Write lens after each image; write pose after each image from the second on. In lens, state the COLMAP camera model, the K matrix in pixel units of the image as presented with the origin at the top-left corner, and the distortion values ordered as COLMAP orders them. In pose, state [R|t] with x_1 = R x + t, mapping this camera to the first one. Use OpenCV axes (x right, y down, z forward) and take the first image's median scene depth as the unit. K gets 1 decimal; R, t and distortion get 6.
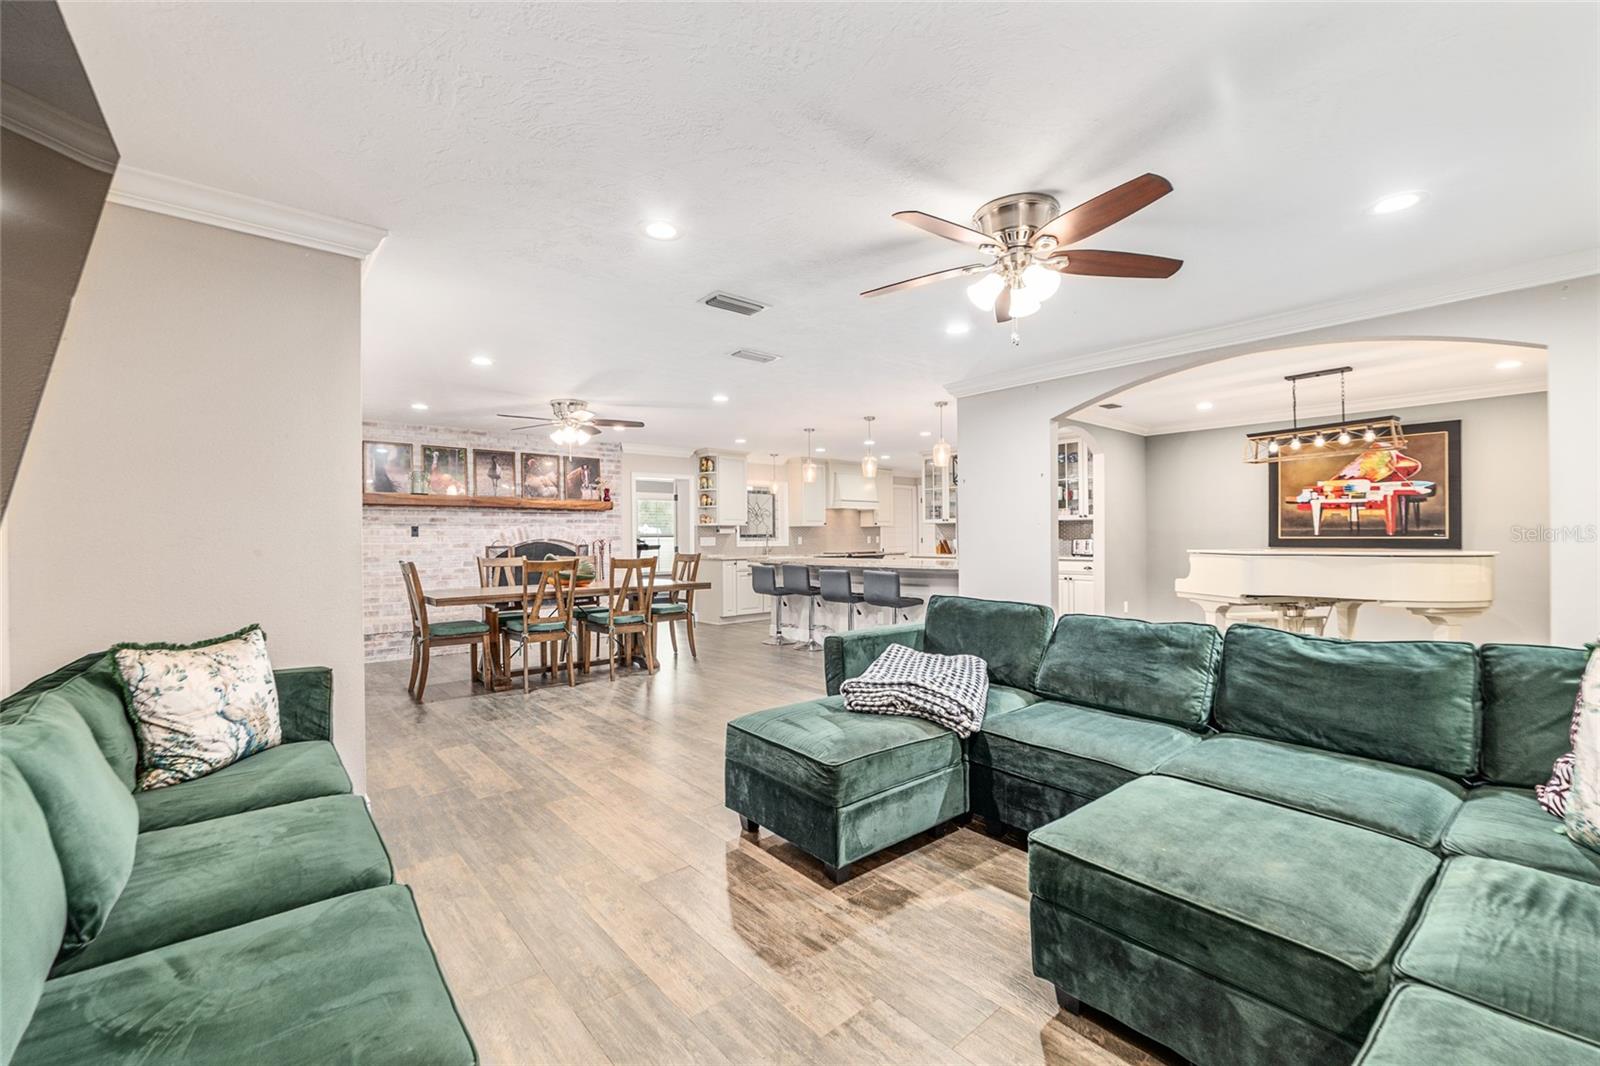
lens RADIAL K [[667.1, 0, 806.7], [0, 667.1, 537.7], [0, 0, 1]] dist [-0.006559, -0.000644]
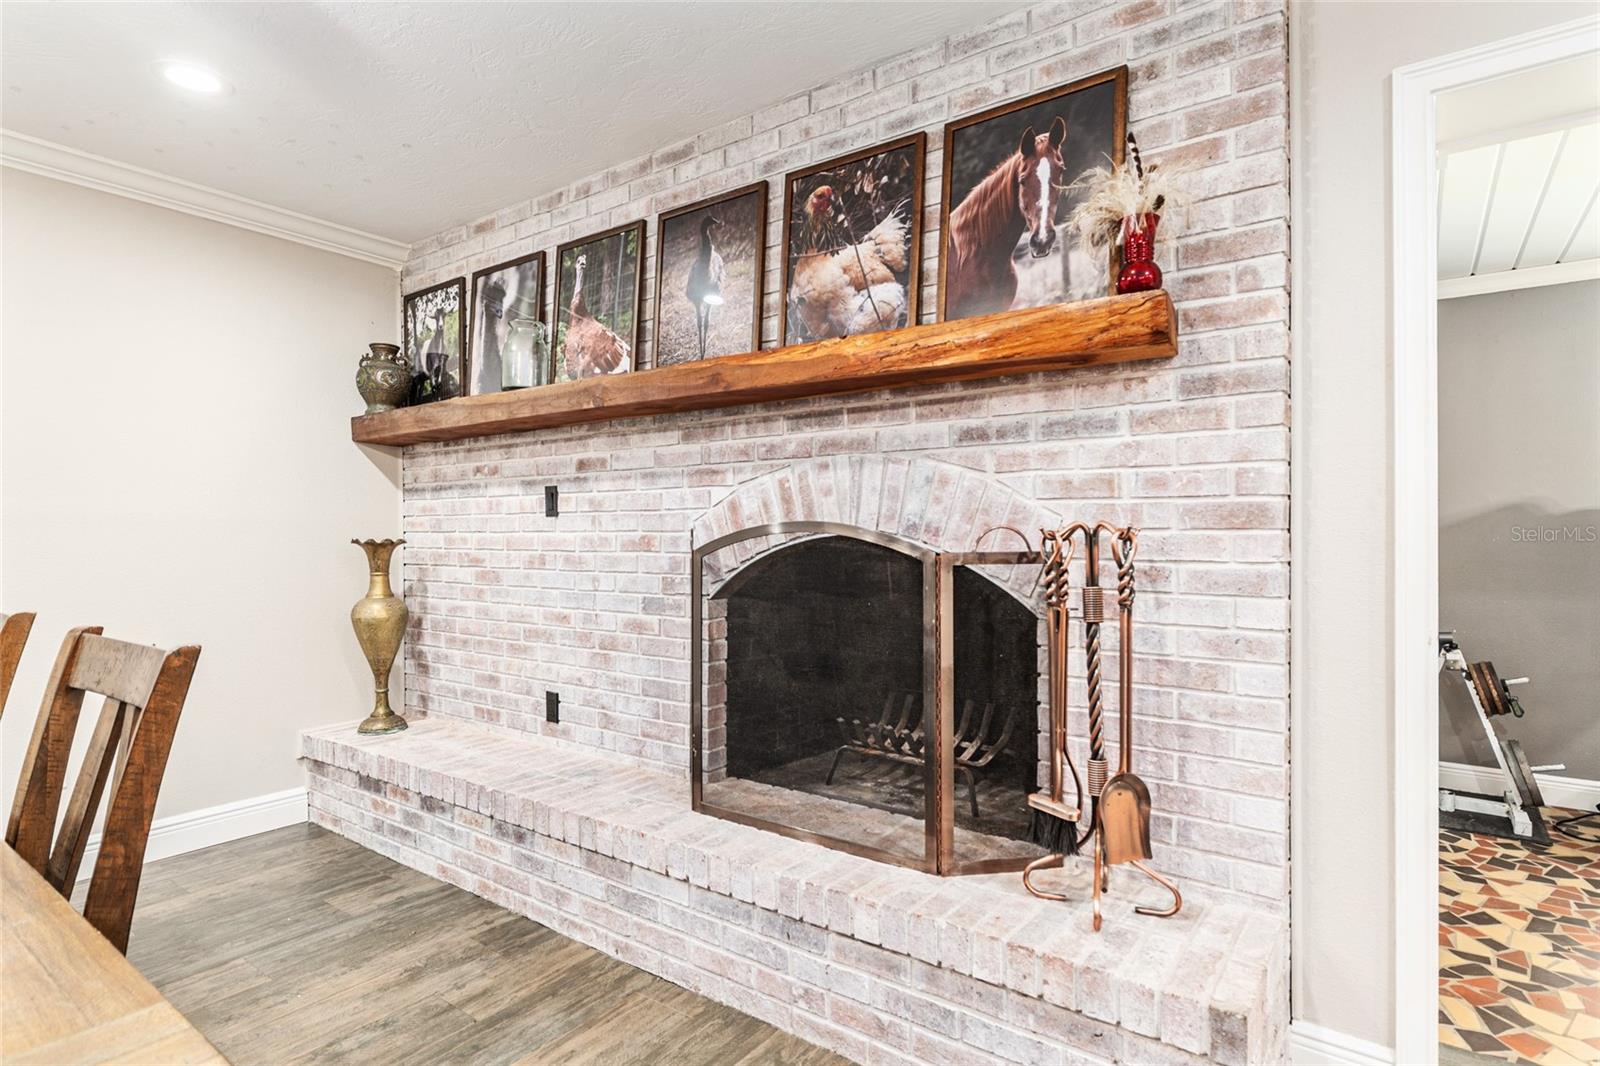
lens RADIAL K [[830.6, 0, 808.0], [0, 830.6, 536.0], [0, 0, 1]] dist [0.004073, 0.000551]
pose [[0.223604, 0.010394, -0.974625, -0.130796], [-0.000624, 0.999944, 0.010521, 0.003727], [0.974680, -0.001744, 0.223598, 0.990151]]
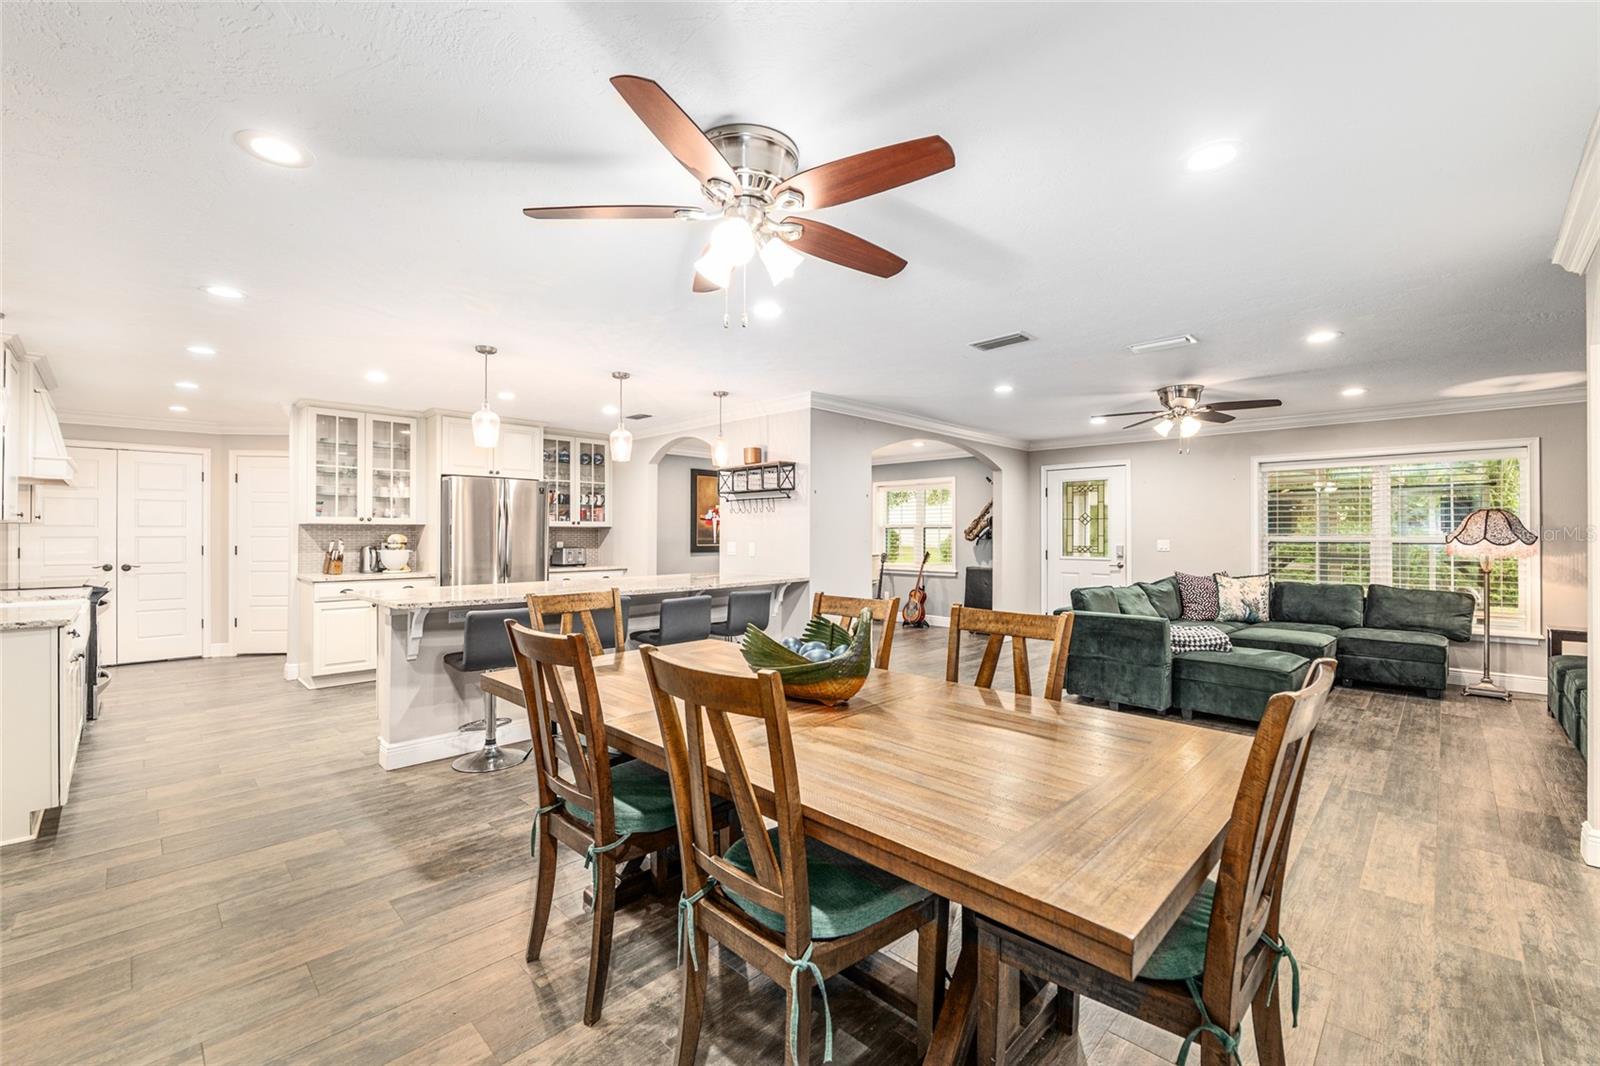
lens RADIAL K [[667.1, 0, 802.0], [0, 667.1, 531.0], [0, 0, 1]] dist [-0.006559, -0.000644]
pose [[-0.076605, 0.013242, 0.996974, -0.573066], [0.000012, 0.999912, -0.013280, -0.009386], [-0.997062, -0.001006, -0.076599, 0.821606]]
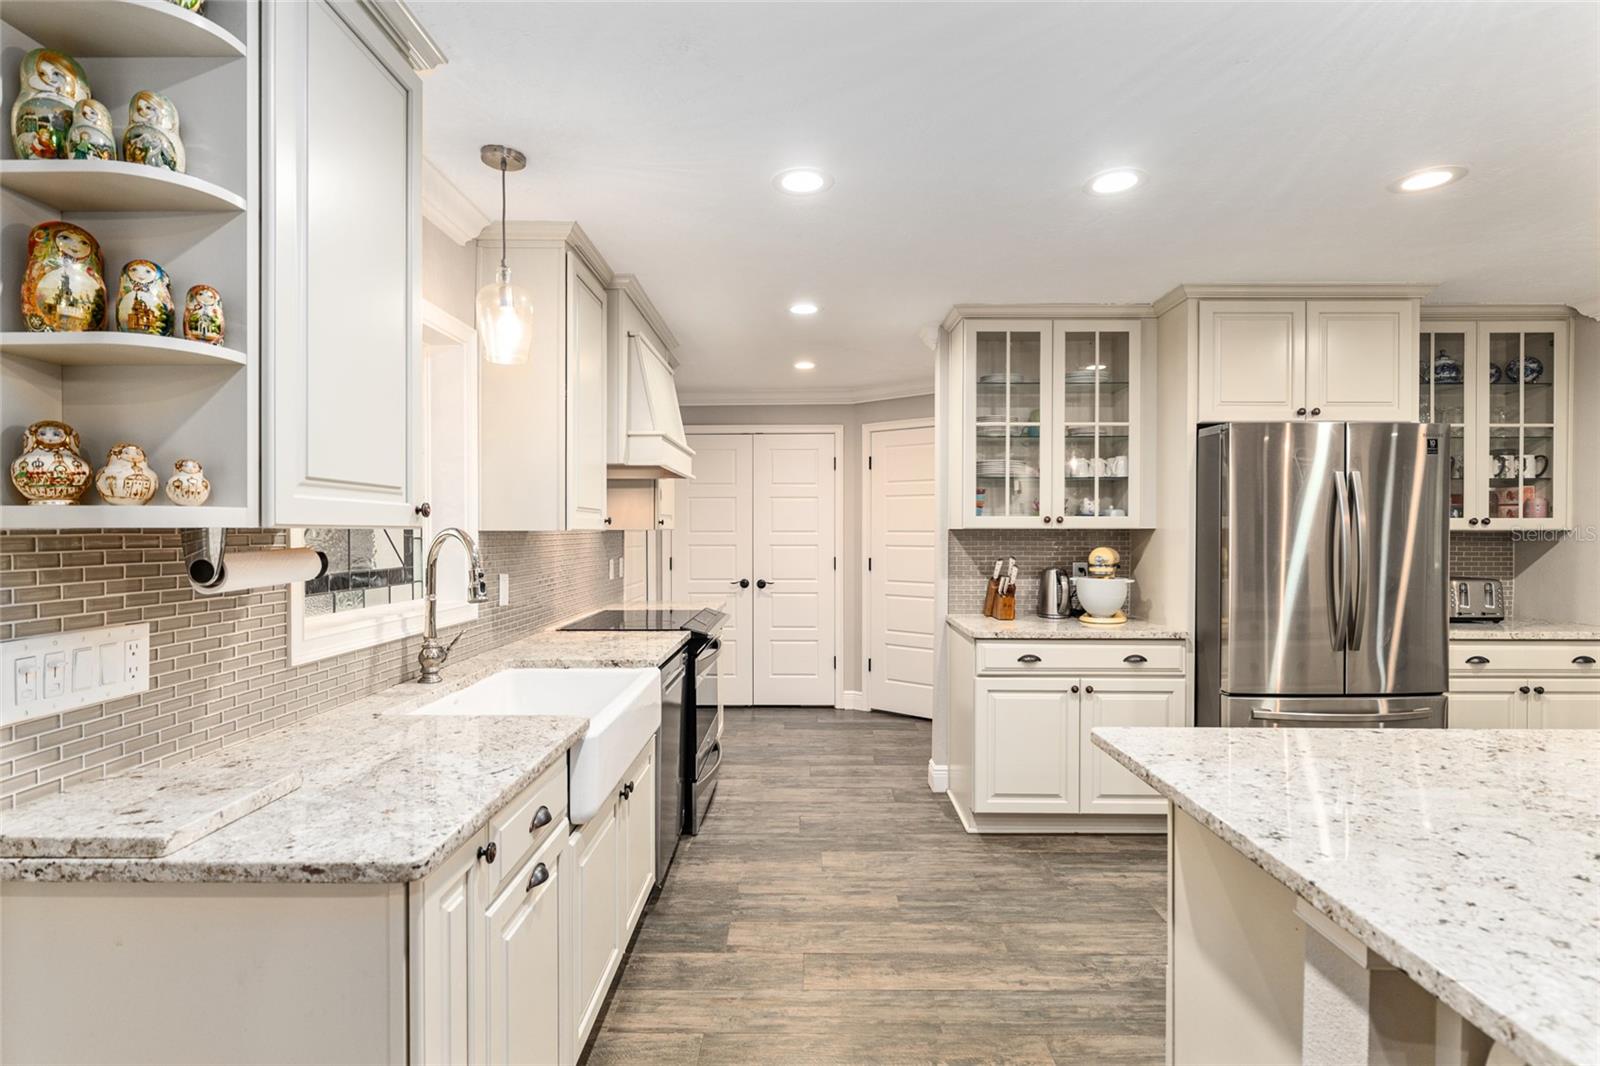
lens RADIAL K [[765.2, 0, 789.0], [0, 765.2, 534.7], [0, 0, 1]] dist [0.002138, -0.003156]
pose [[0.677880, 0.005449, 0.735152, -0.210905], [-0.006421, 0.999978, -0.001491, -0.022906], [-0.735144, -0.003709, 0.677901, 1.075798]]
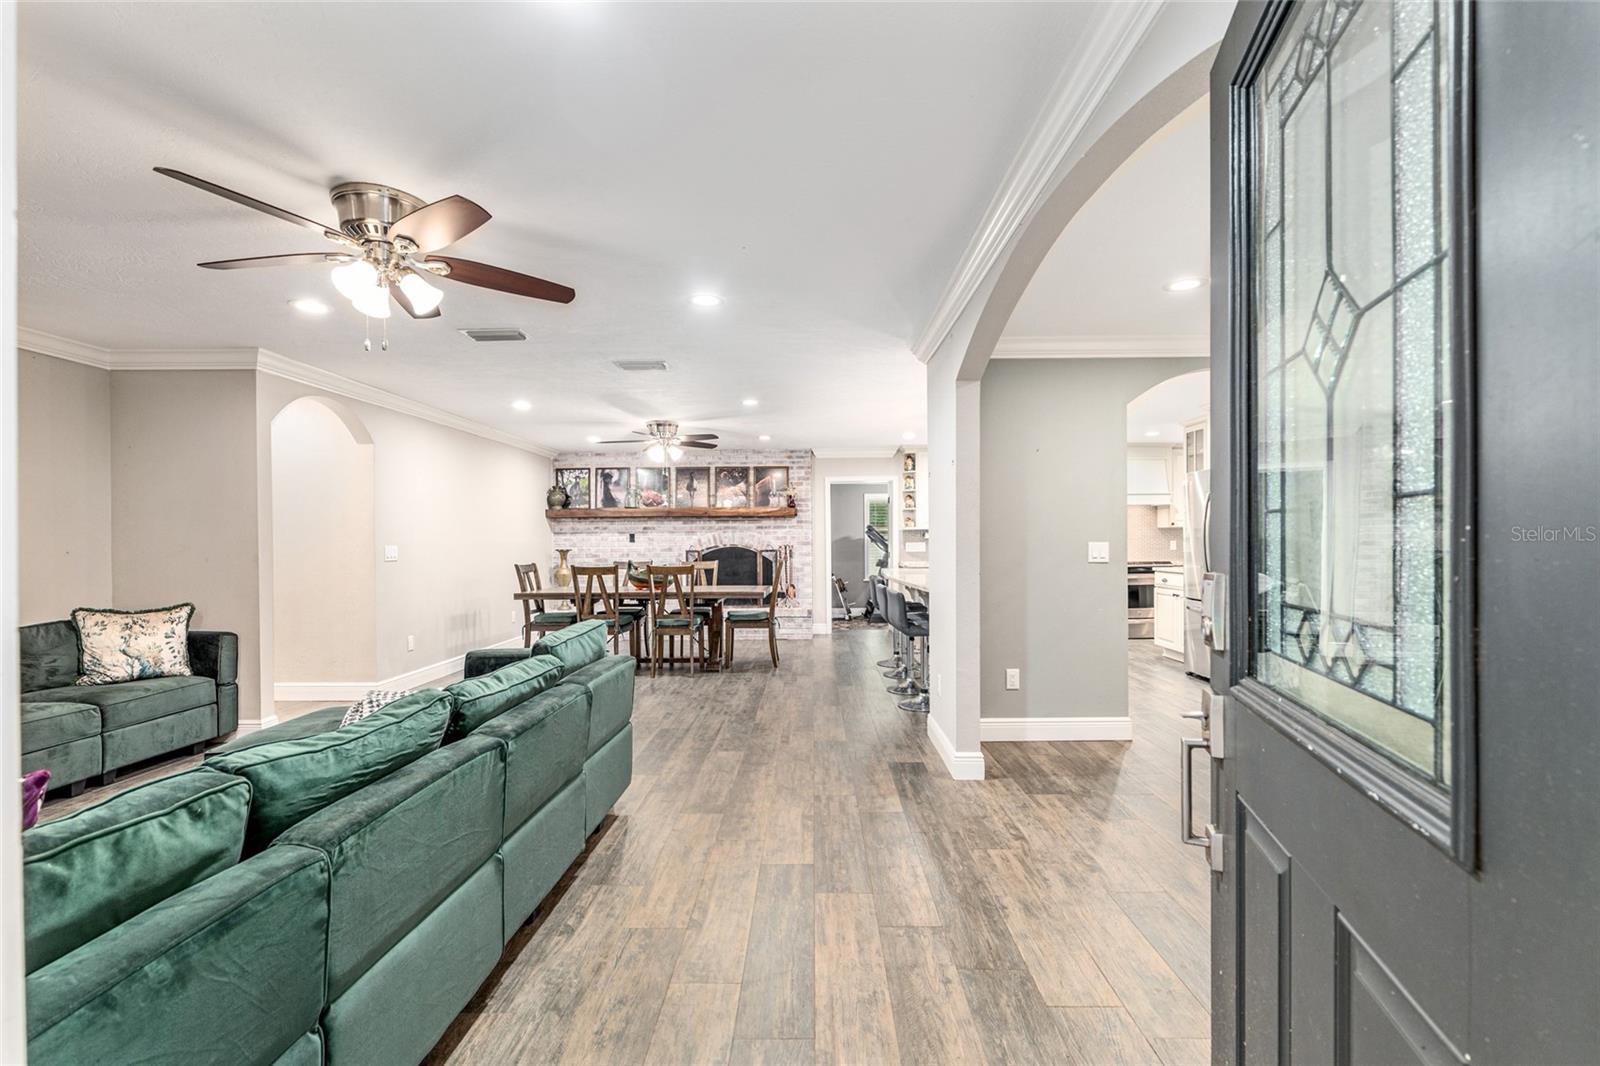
lens RADIAL K [[706.8, 0, 803.3], [0, 706.8, 537.6], [0, 0, 1]] dist [-0.005110, 0.001087]
pose [[0.744729, 0.001439, -0.667365, 0.498469], [0.001061, 0.999994, 0.003340, -0.013613], [0.667366, -0.003196, 0.744723, 0.227538]]
